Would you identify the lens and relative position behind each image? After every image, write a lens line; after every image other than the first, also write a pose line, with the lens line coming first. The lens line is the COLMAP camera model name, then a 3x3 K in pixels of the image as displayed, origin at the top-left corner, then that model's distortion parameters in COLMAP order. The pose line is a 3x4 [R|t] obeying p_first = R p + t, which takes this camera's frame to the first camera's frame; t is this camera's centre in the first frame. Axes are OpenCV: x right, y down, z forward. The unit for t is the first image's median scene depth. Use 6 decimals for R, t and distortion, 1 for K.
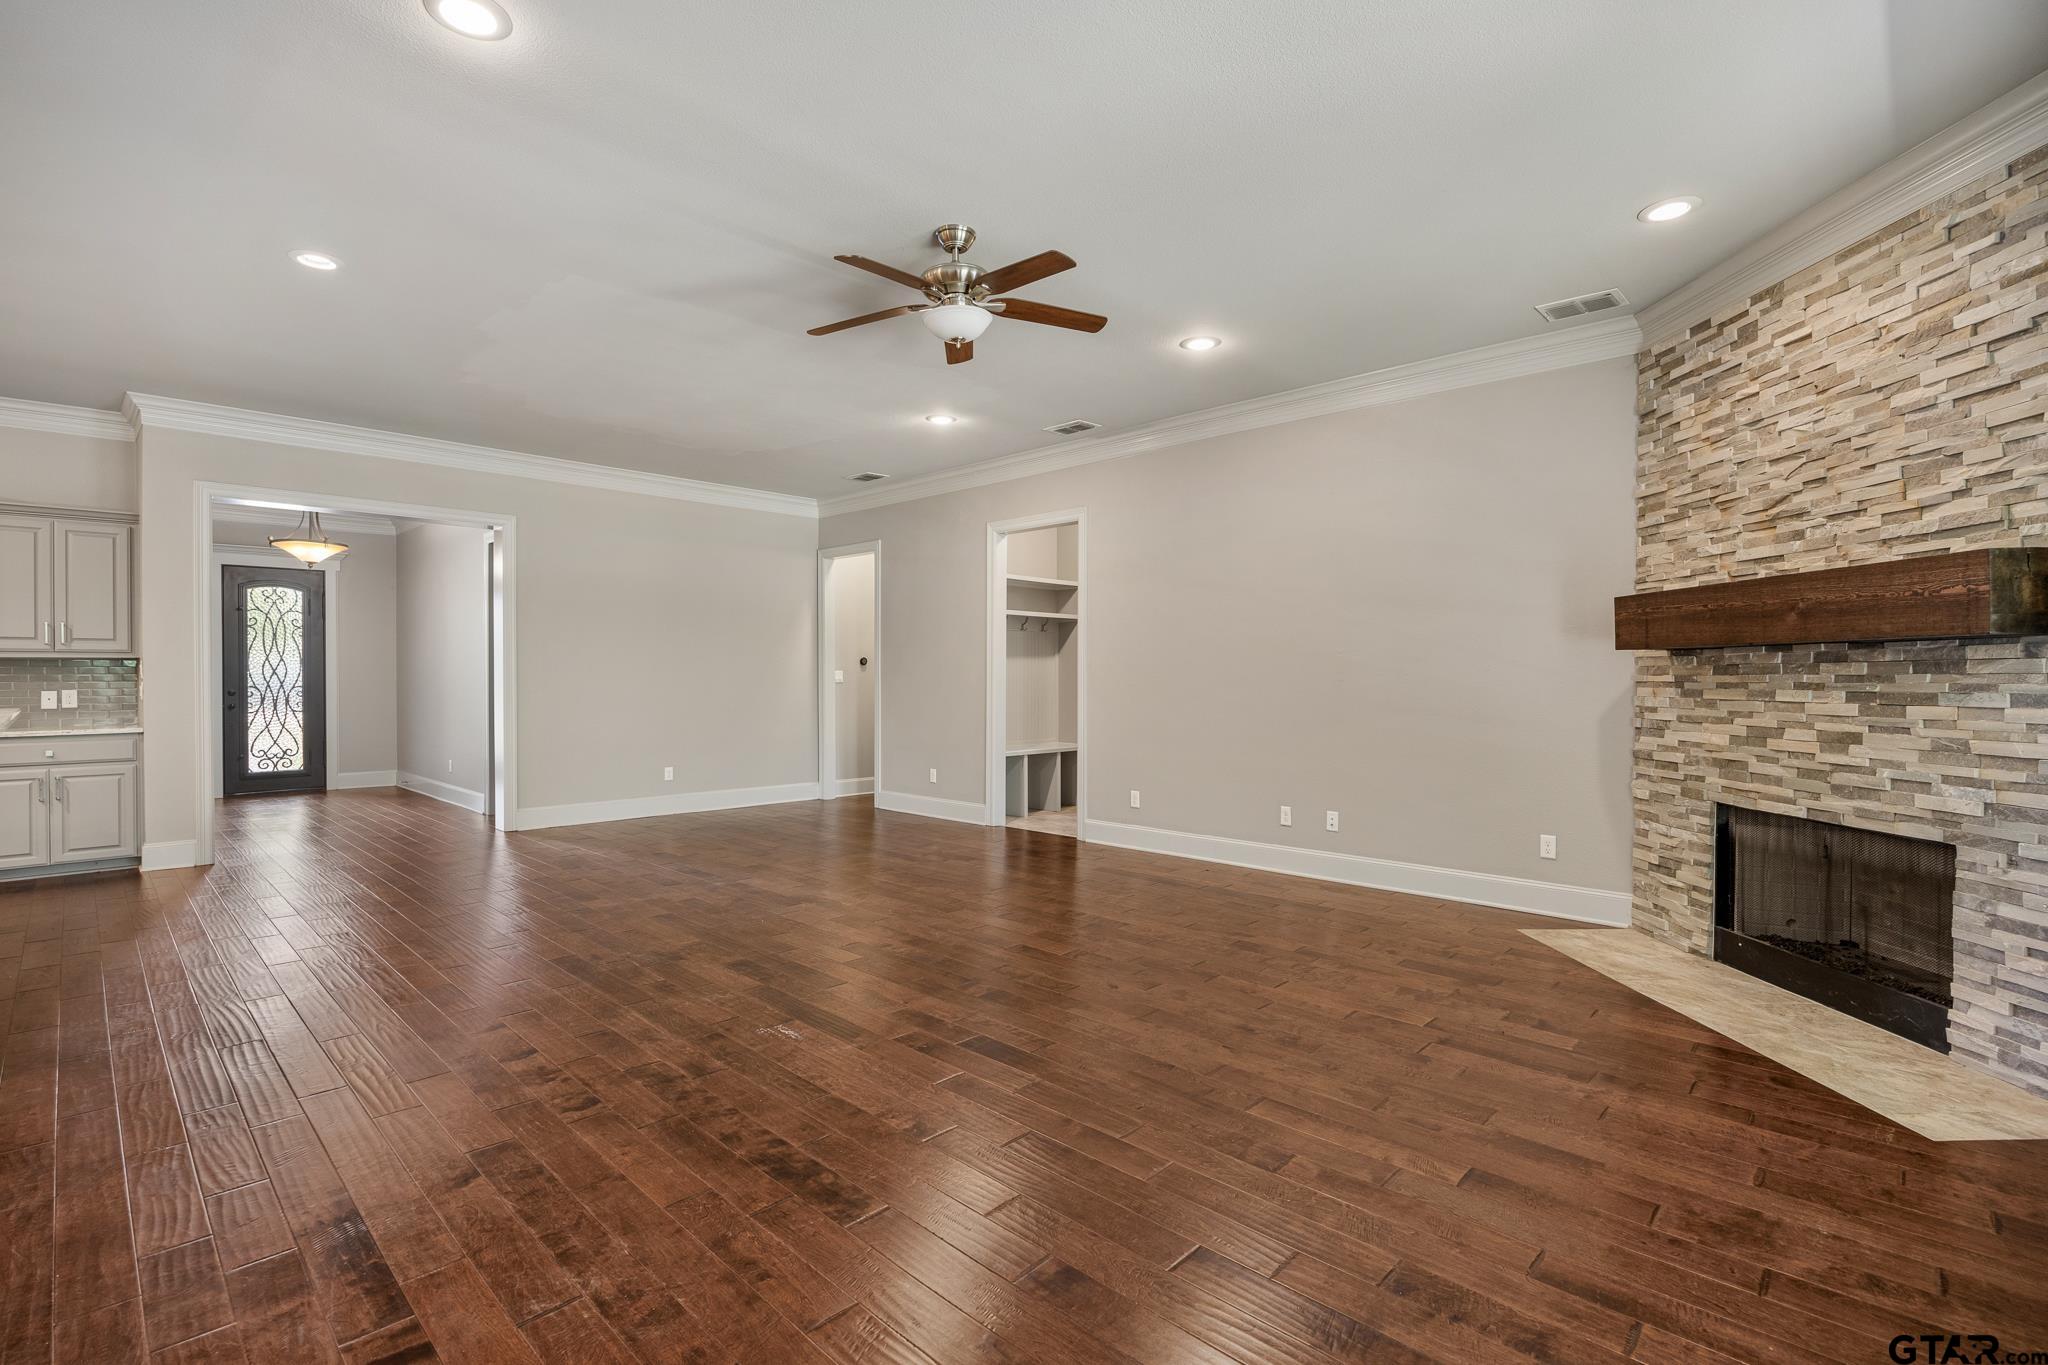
lens RADIAL K [[934.8, 0, 1032.8], [0, 934.8, 681.6], [0, 0, 1]] dist [-0.019299, 0.001588]
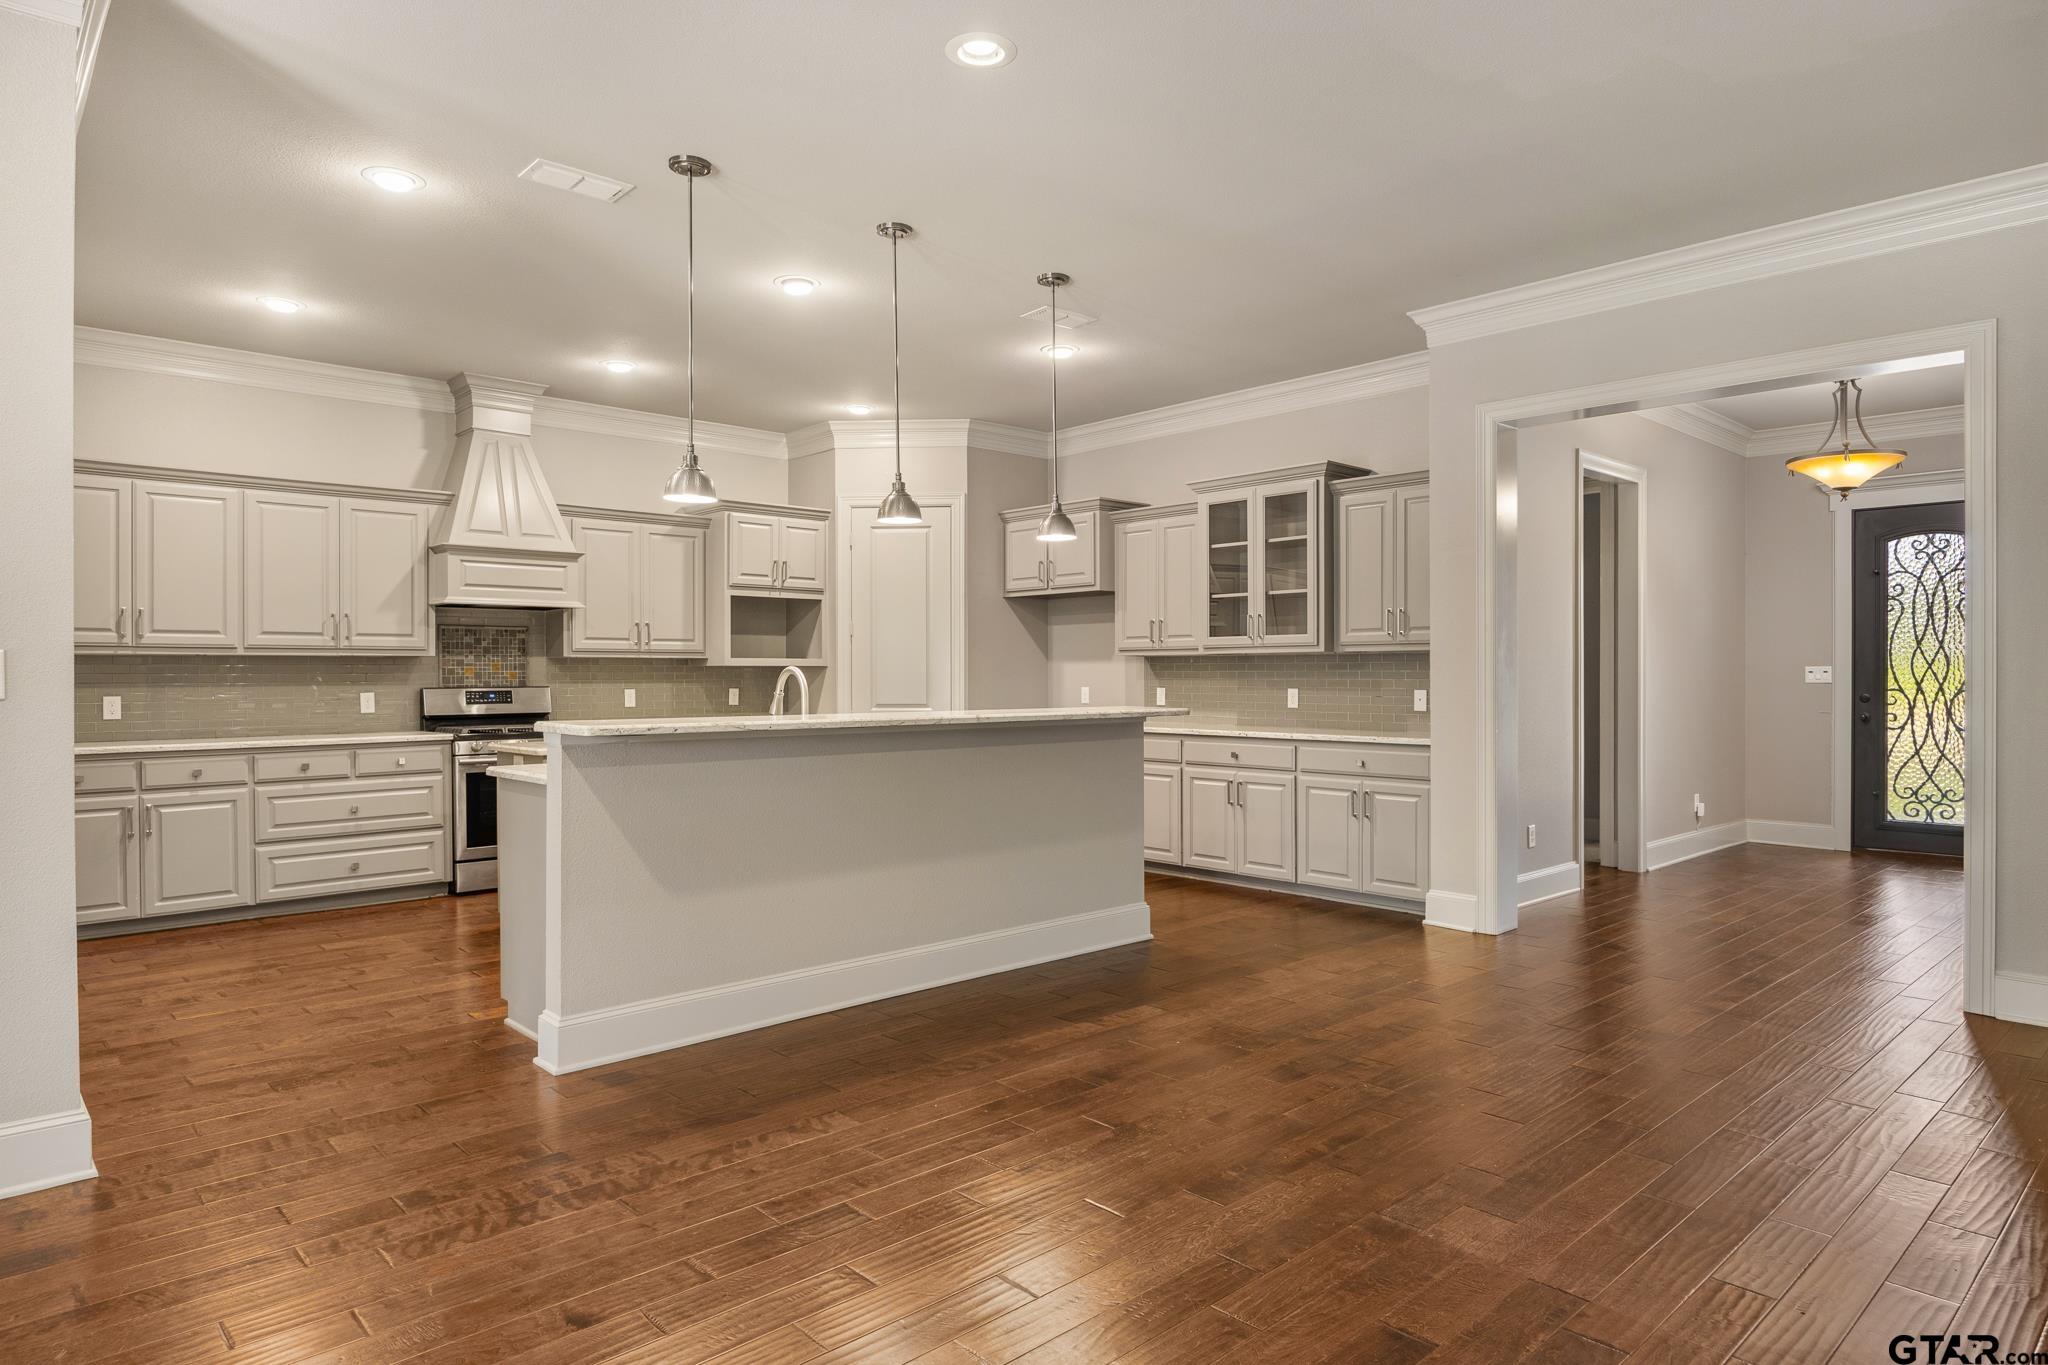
lens RADIAL K [[1167.4, 0, 1014.0], [0, 1167.4, 678.8], [0, 0, 1]] dist [-0.003139, -0.004712]
pose [[-0.066346, 0.006618, -0.997775, 0.050507], [-0.007438, 0.999947, 0.007127, -0.007501], [0.997769, 0.007894, -0.066294, 0.953150]]
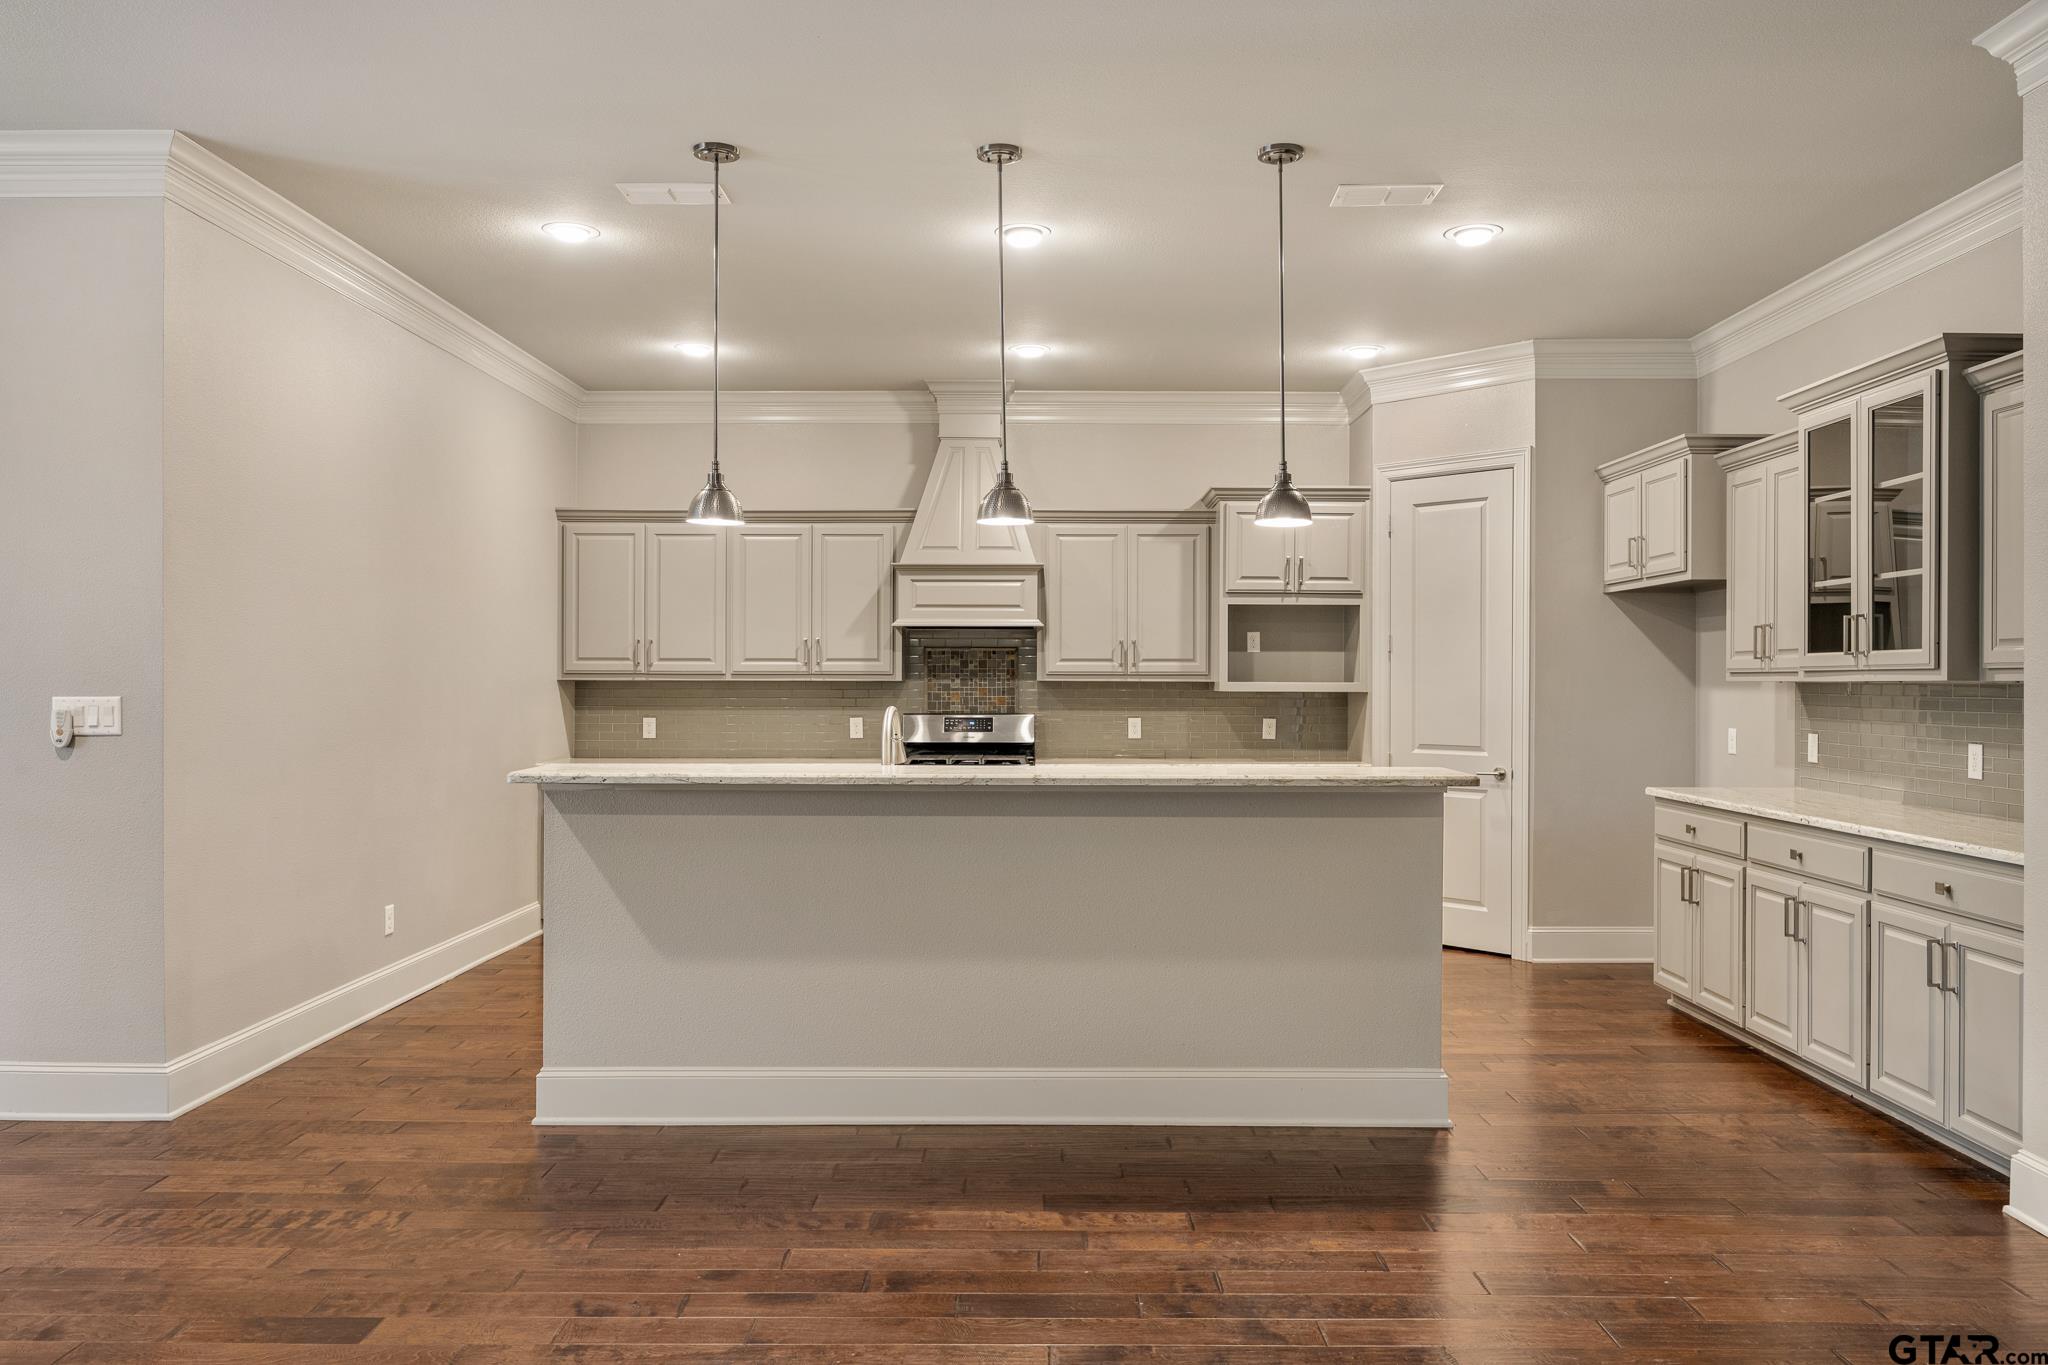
lens RADIAL K [[1441.1, 0, 1054.8], [0, 1441.1, 685.9], [0, 0, 1]] dist [-0.007152, 0.005769]
pose [[-0.715896, 0.002137, -0.698204, -0.308969], [-0.008004, 0.999904, 0.011267, -0.037226], [0.698161, 0.013654, -0.715811, 1.537297]]
